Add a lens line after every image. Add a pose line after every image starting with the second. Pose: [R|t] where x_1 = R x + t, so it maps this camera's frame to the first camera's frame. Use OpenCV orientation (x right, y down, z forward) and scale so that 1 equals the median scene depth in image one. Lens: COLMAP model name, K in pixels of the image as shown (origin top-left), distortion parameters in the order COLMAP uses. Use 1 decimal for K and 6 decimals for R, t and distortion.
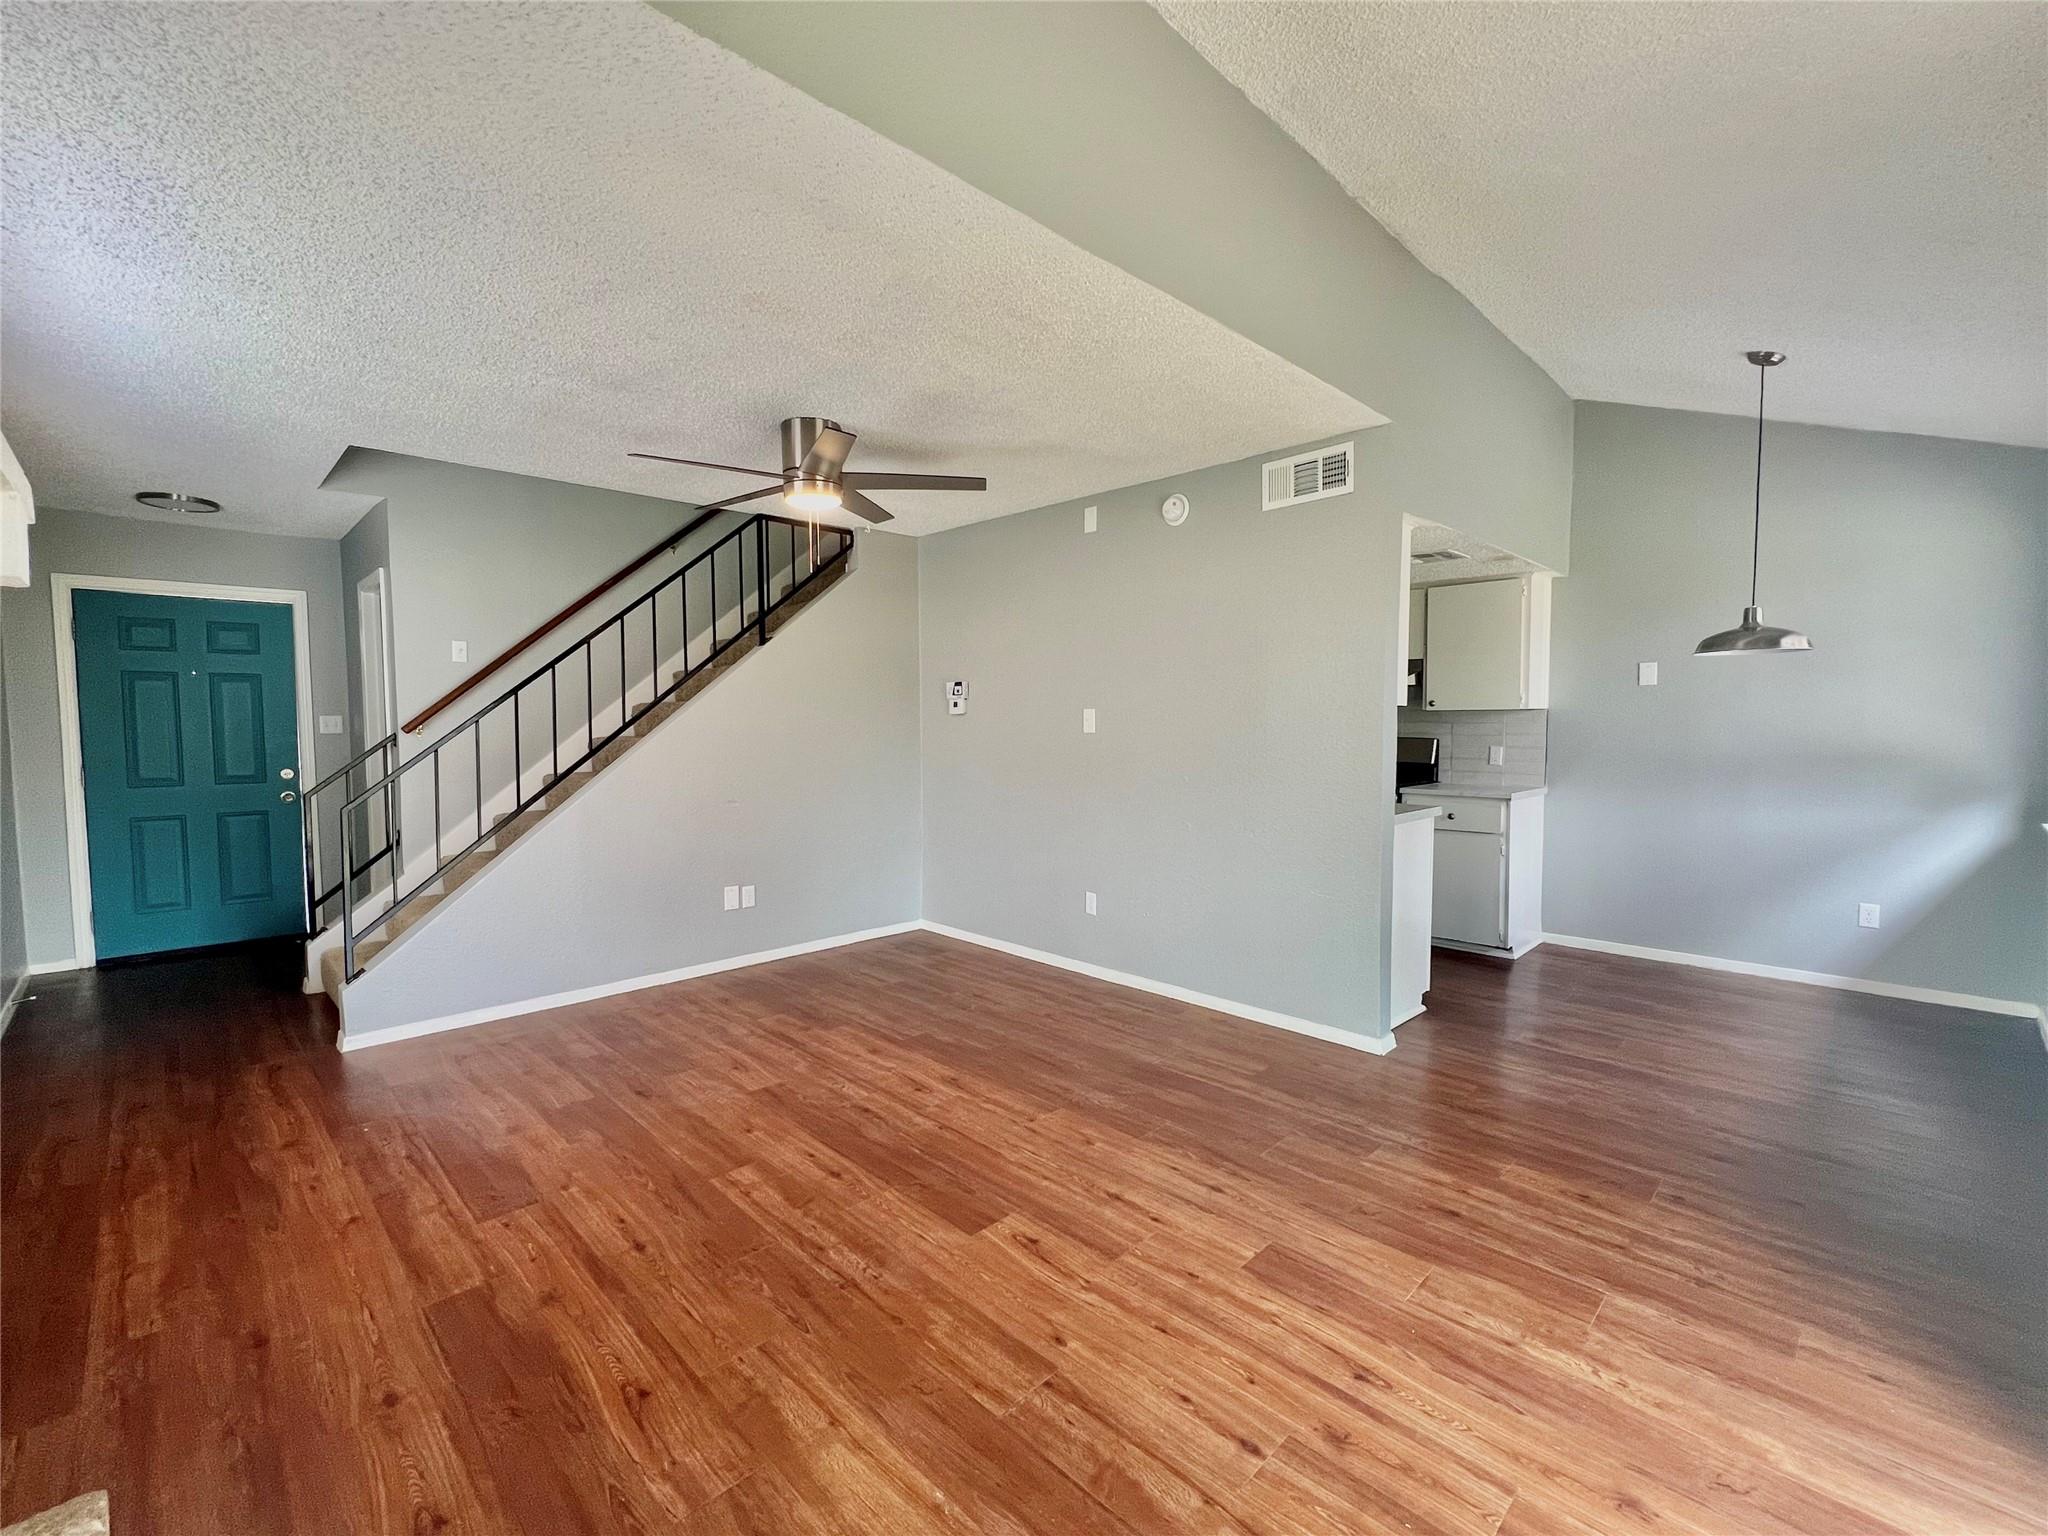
lens RADIAL K [[883.7, 0, 1017.7], [0, 883.7, 763.6], [0, 0, 1]] dist [0.001099, 0.000494]
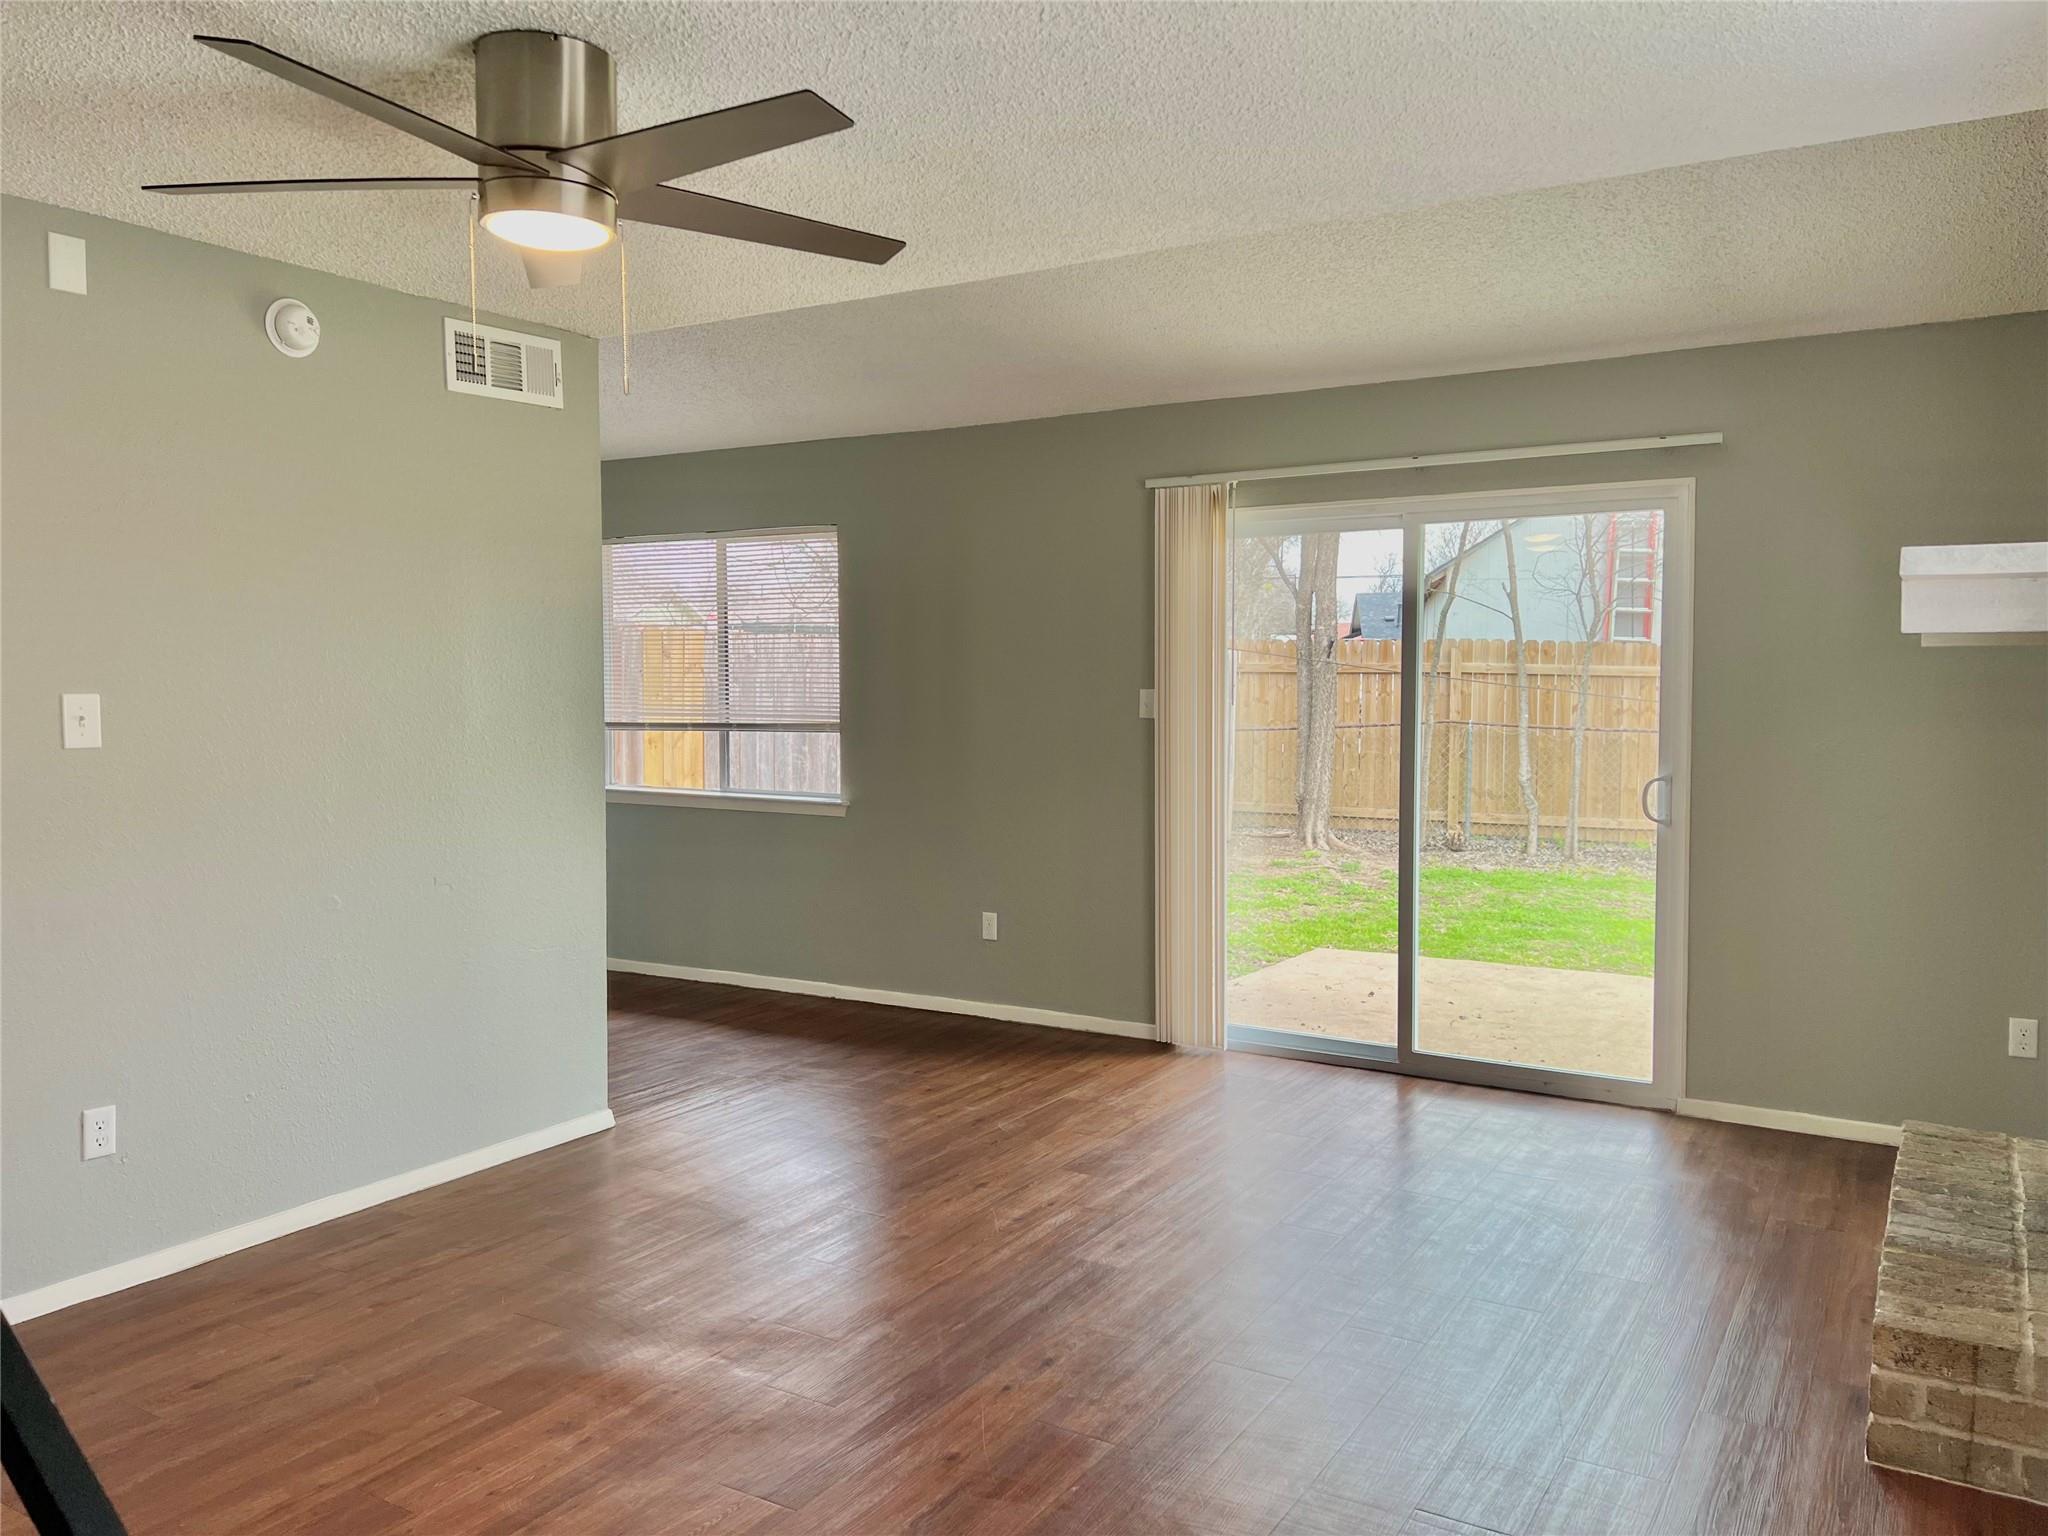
lens RADIAL K [[1545.1, 0, 1028.2], [0, 1545.1, 775.4], [0, 0, 1]] dist [-0.006978, 0.002137]
pose [[-0.255841, -0.061229, 0.964778, -1.126843], [0.045222, 0.996142, 0.075212, -0.084464], [-0.965661, 0.062872, -0.252085, 1.062643]]
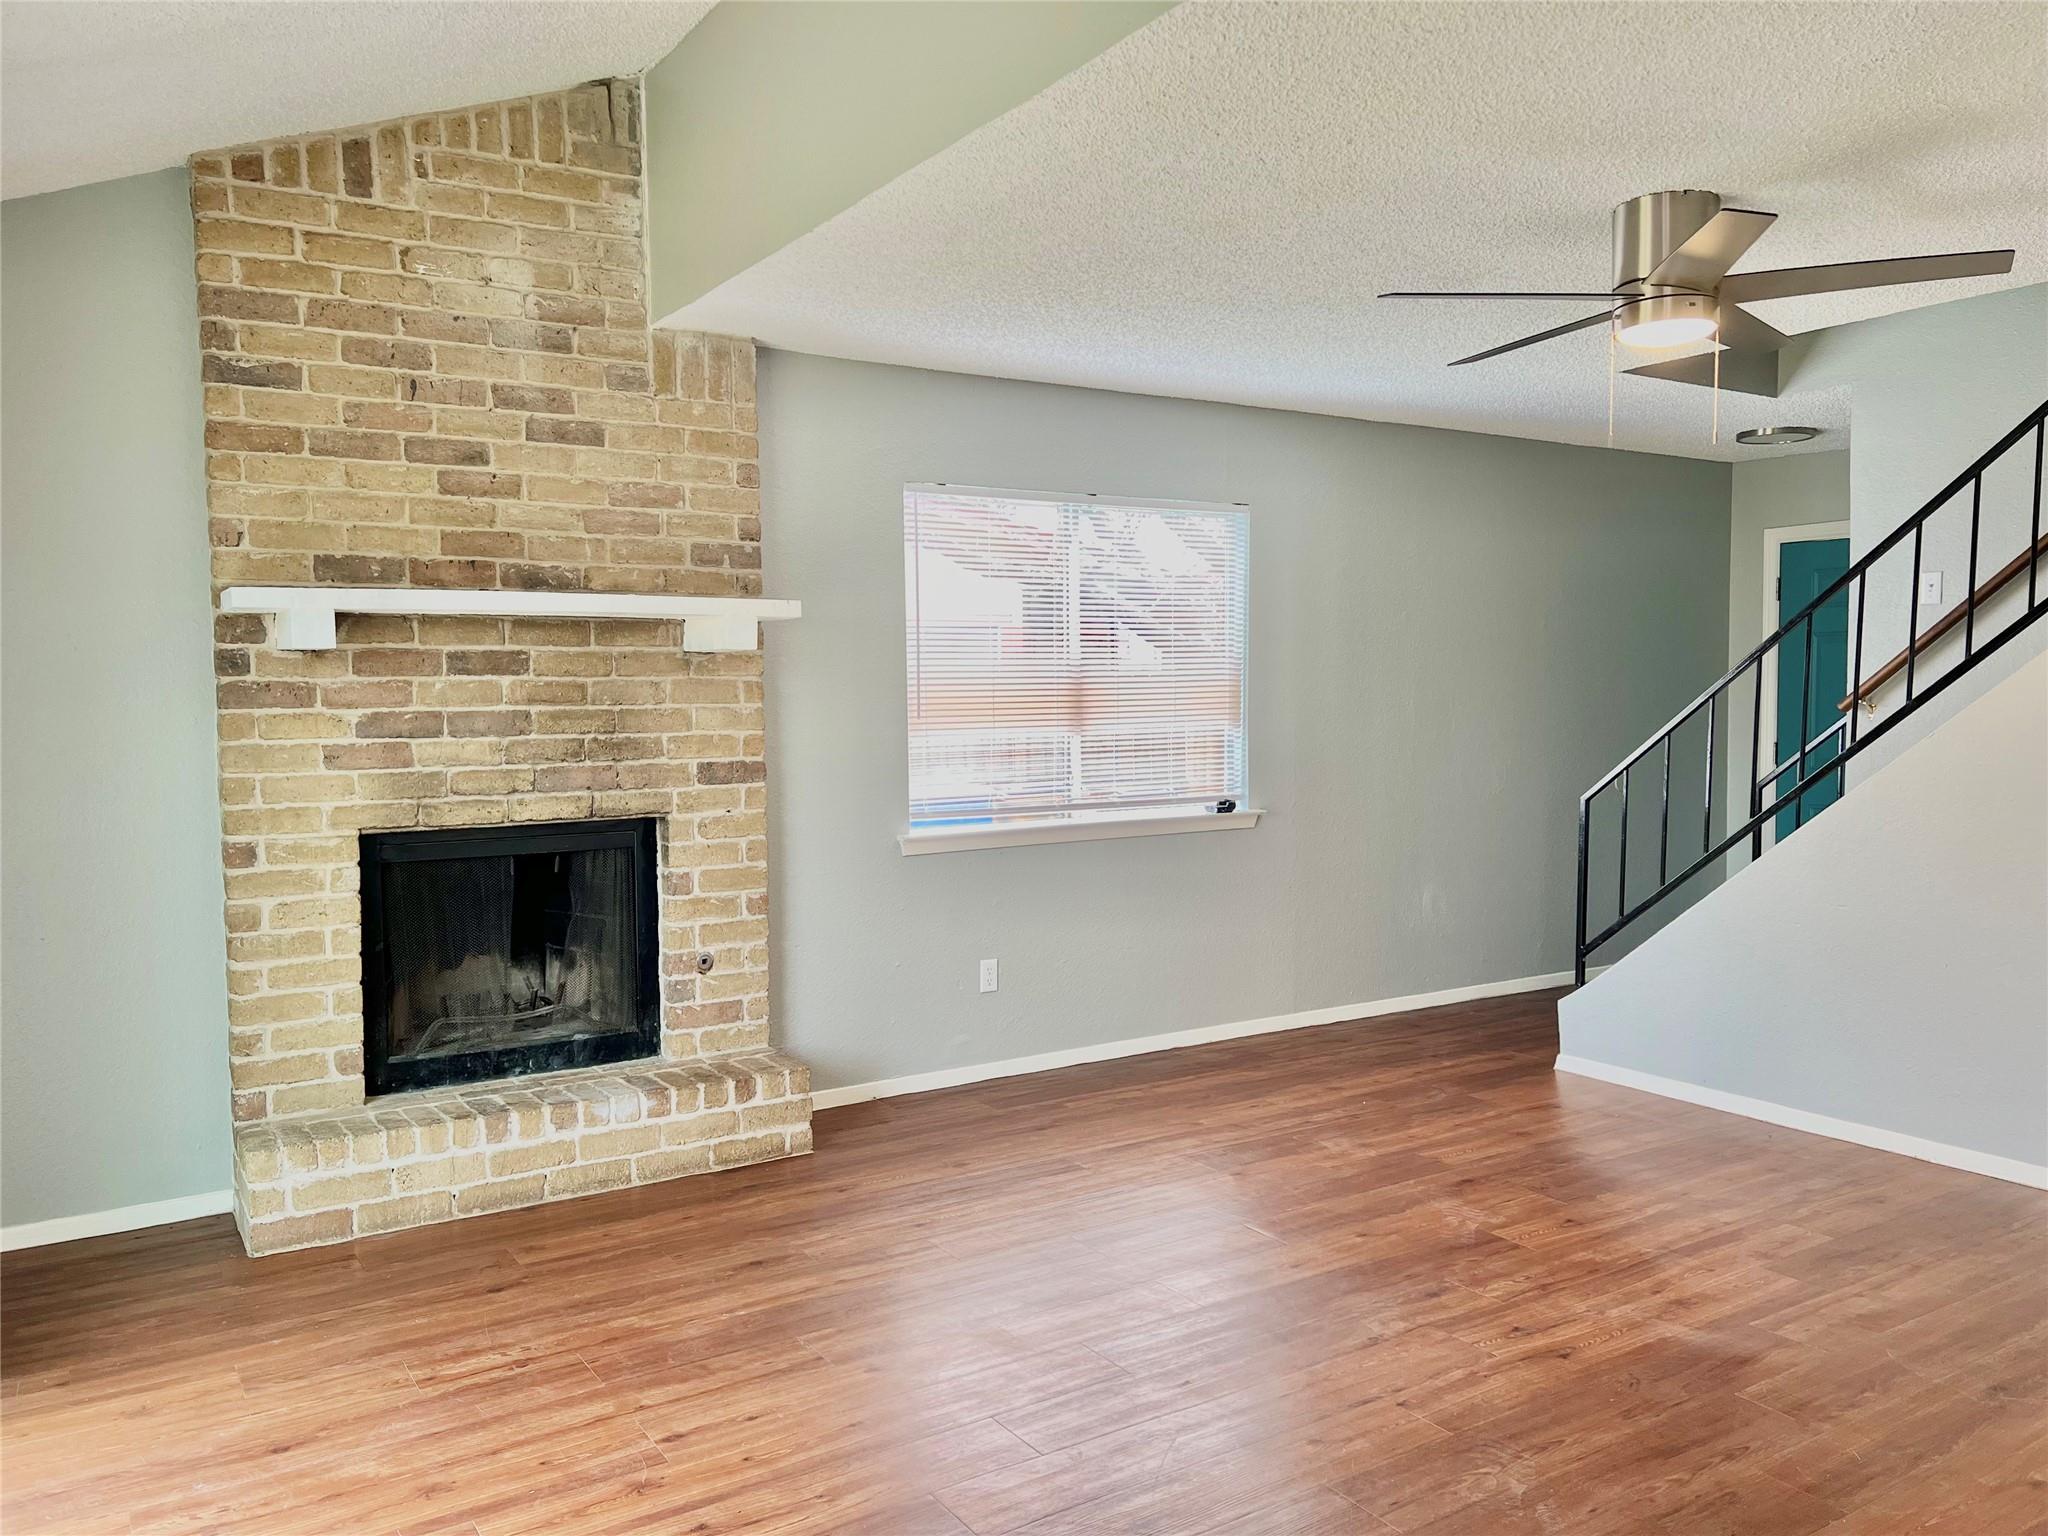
lens RADIAL K [[1545.1, 0, 1020.0], [0, 1545.1, 773.4], [0, 0, 1]] dist [-0.006978, 0.002137]
pose [[-0.208823, 0.056629, -0.976312, 0.943731], [-0.047813, 0.996537, 0.068029, -0.053040], [0.976784, 0.060886, -0.205392, 0.874091]]
